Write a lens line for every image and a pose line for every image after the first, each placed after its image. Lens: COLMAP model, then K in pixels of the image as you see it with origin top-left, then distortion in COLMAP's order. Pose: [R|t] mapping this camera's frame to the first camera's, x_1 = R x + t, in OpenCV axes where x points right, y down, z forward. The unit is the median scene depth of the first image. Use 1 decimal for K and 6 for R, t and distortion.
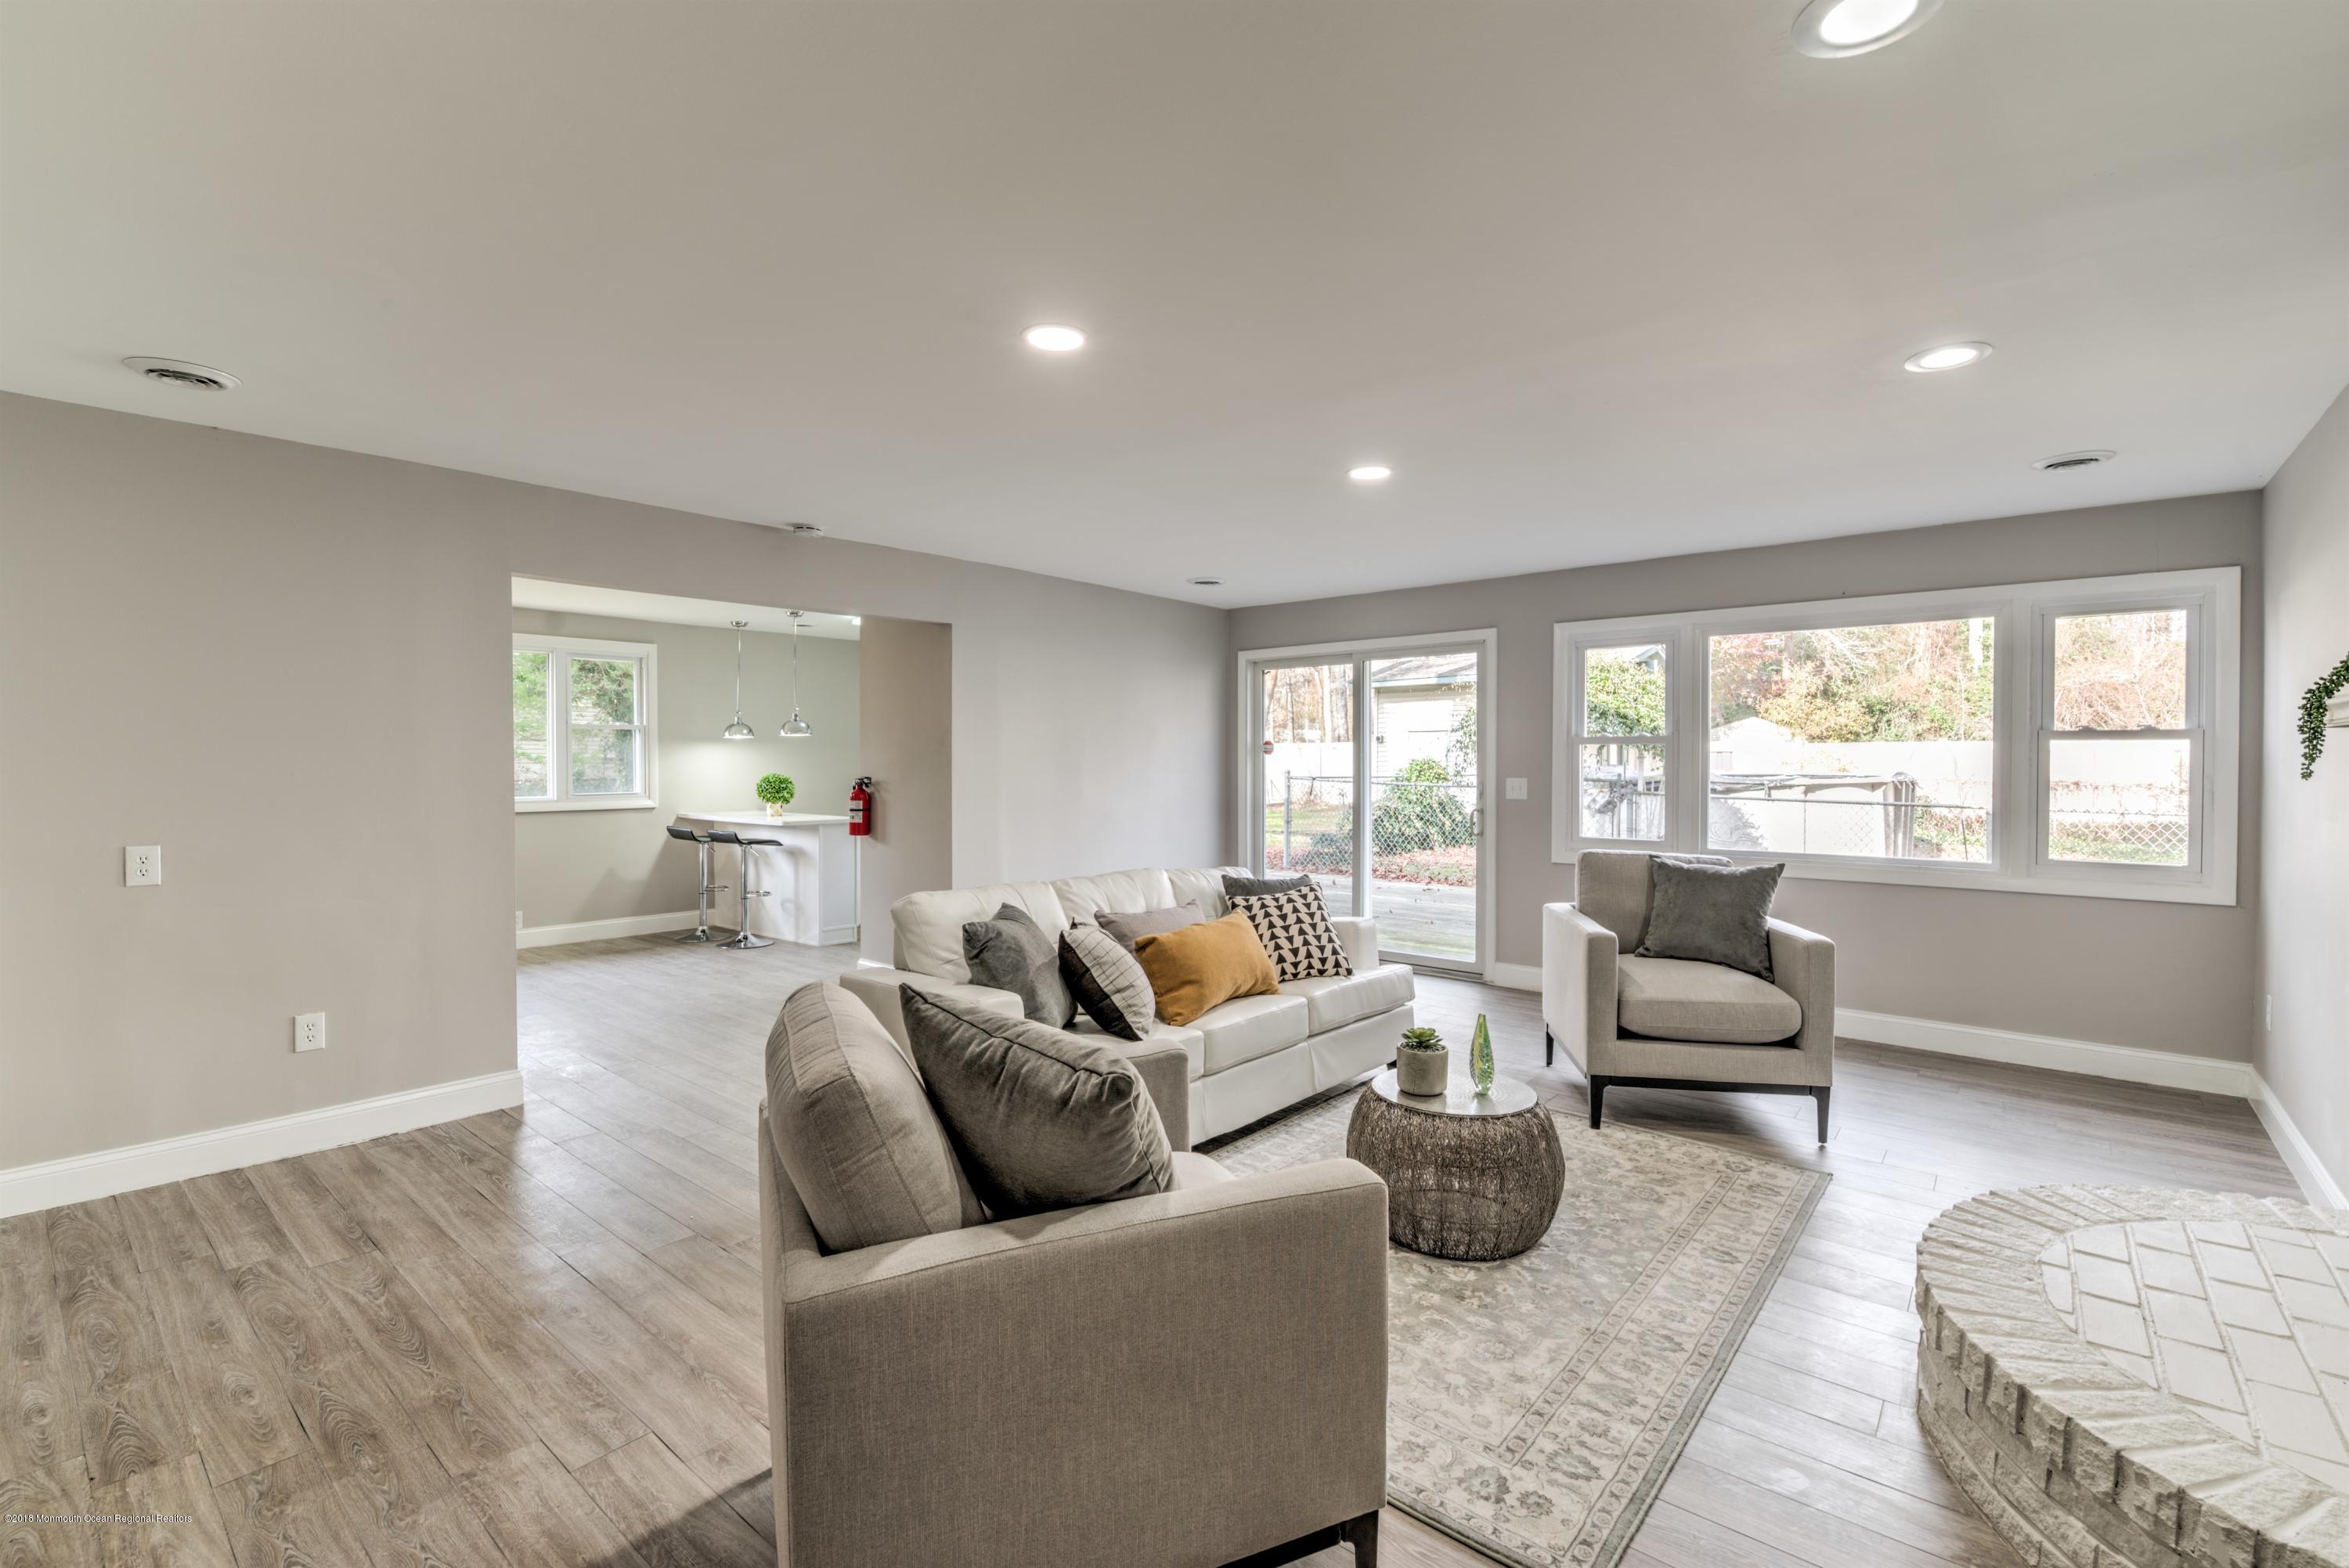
lens RADIAL K [[1039.3, 0, 1179.0], [0, 1039.3, 741.7], [0, 0, 1]] dist [-0.001385, -0.010189]
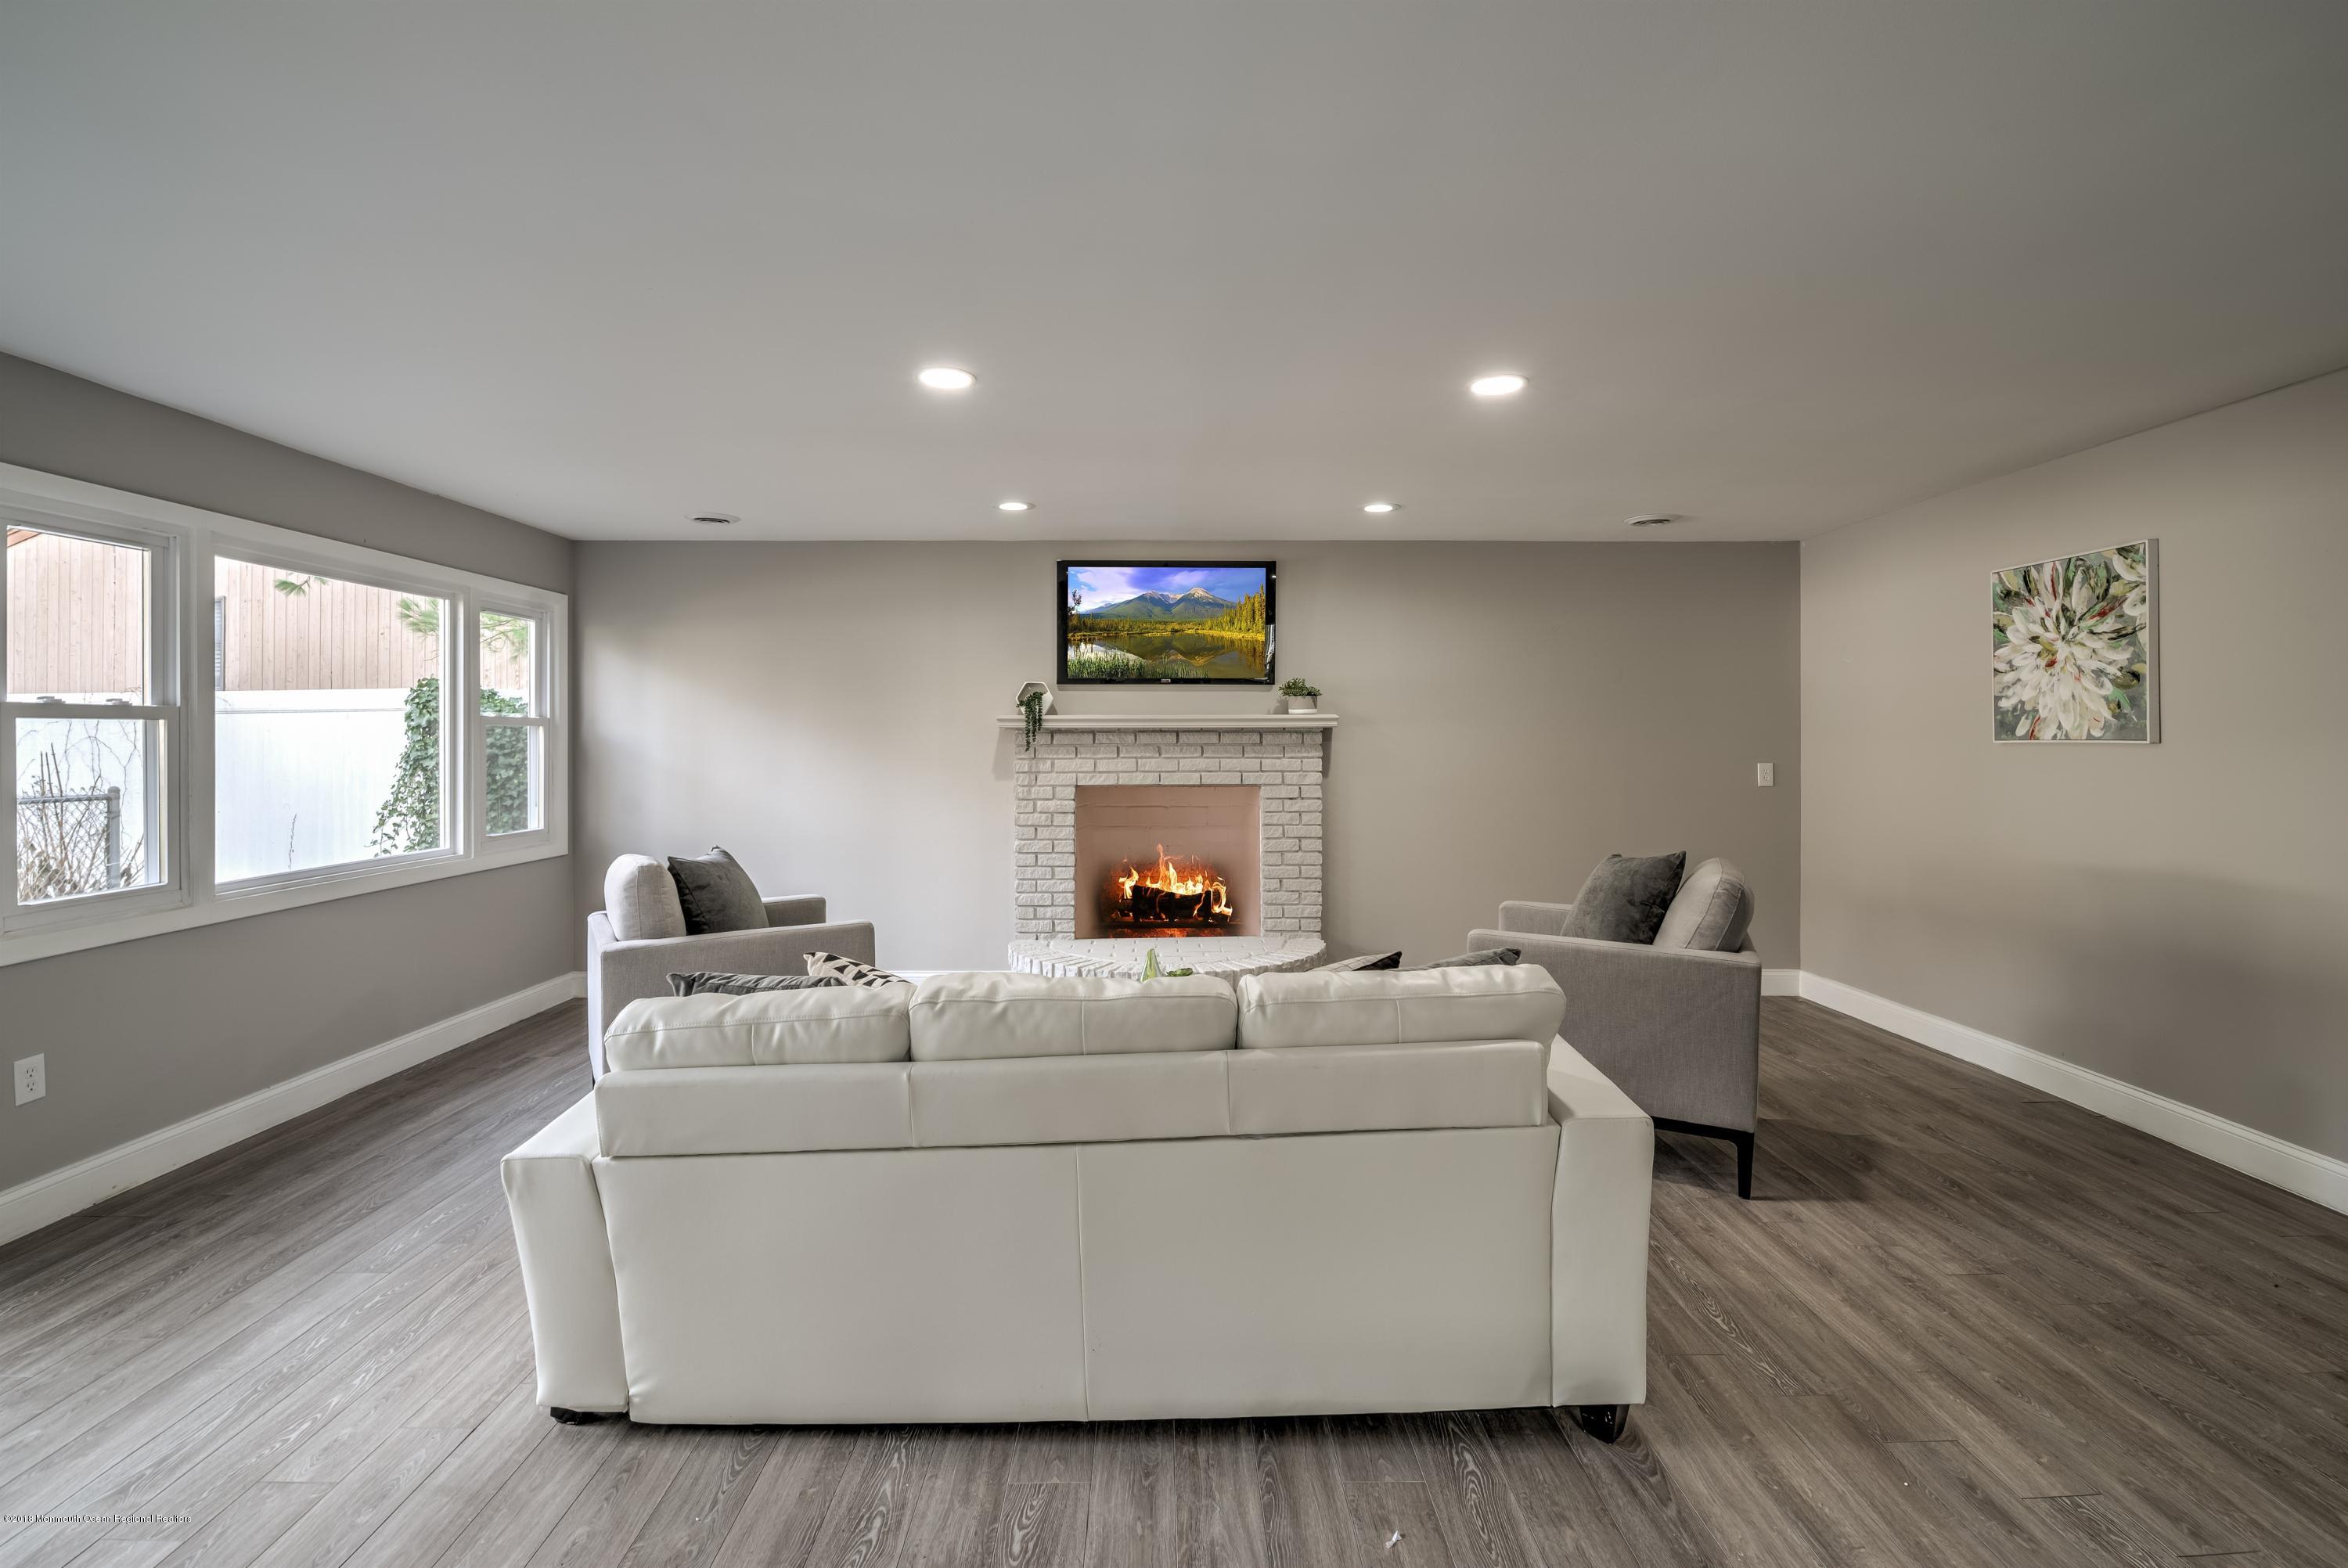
lens RADIAL K [[1038.8, 0, 1178.5], [0, 1038.8, 741.7], [0, 0, 1]] dist [-0.001385, -0.010189]
pose [[-0.663732, -0.010974, 0.747890, -0.459860], [-0.015745, 0.999876, 0.000699, 0.004438], [-0.747804, -0.011312, -0.663823, 1.271050]]
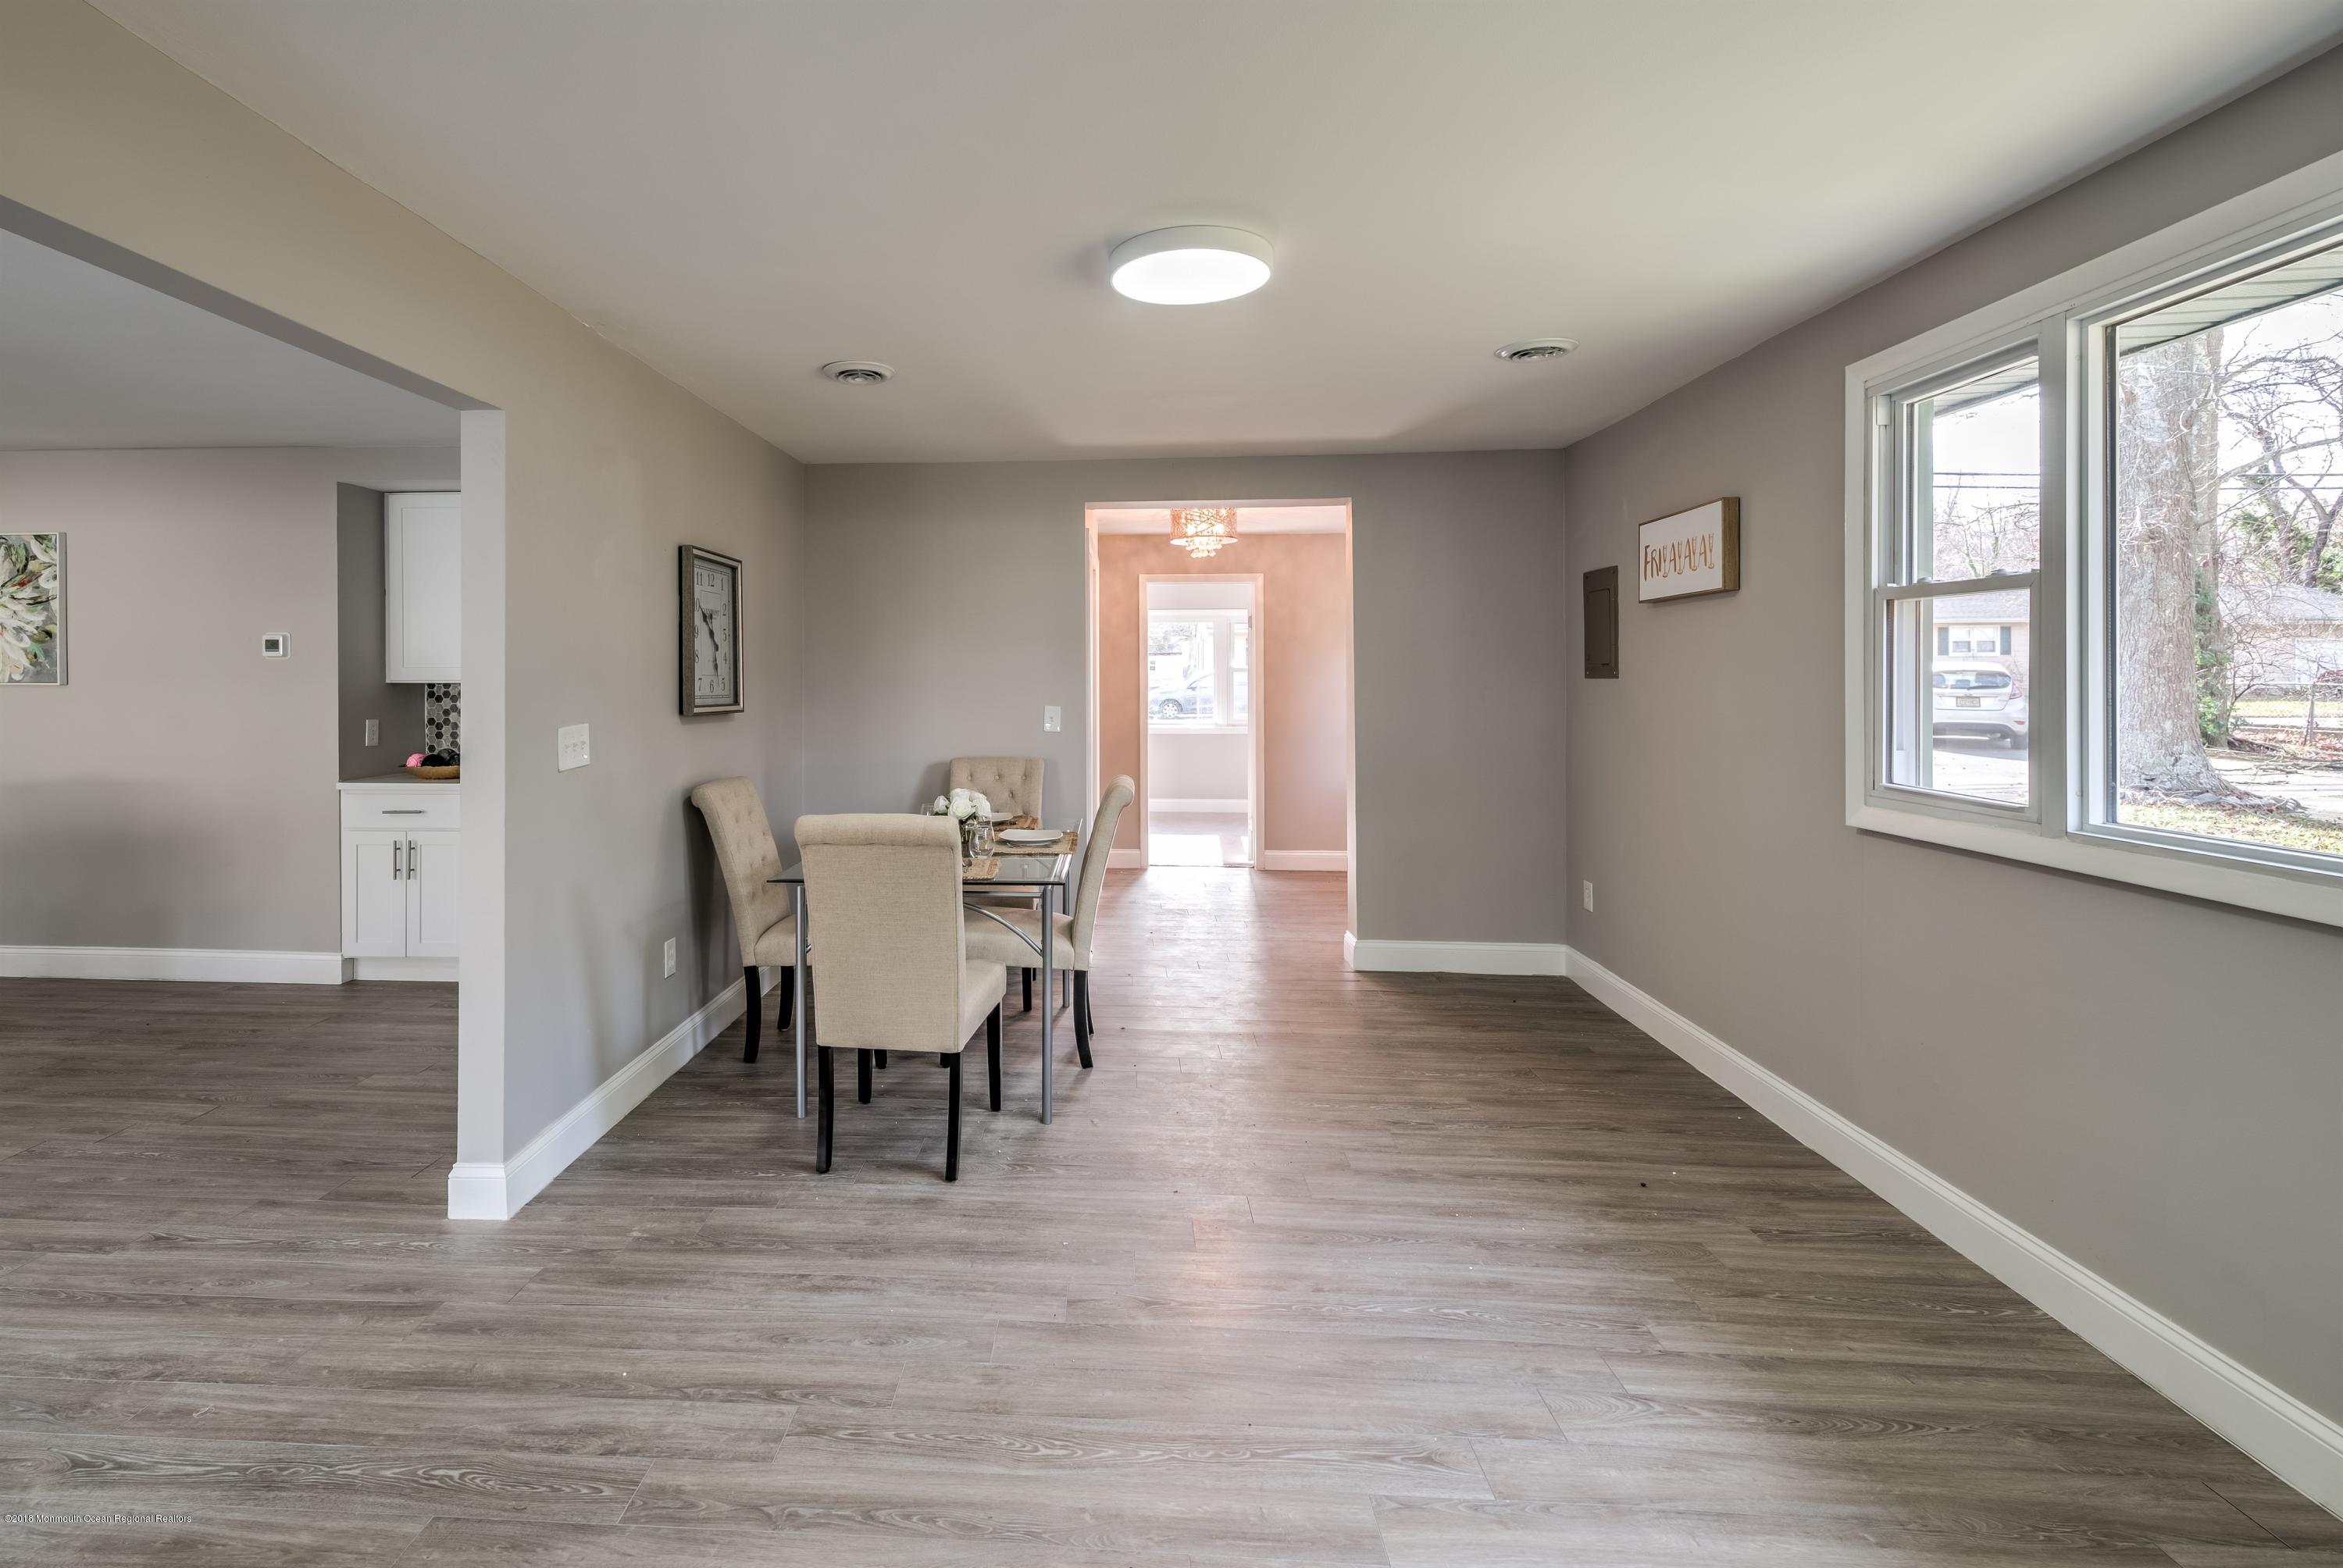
lens RADIAL K [[1113.9, 0, 1033.5], [0, 1113.9, 674.2], [0, 0, 1]] dist [0.024066, -0.009089]
pose [[-0.806242, -0.010198, -0.591498, -0.487111], [0.003119, 0.999764, -0.021488, 0.011967], [0.591578, -0.019169, -0.806020, 1.756419]]
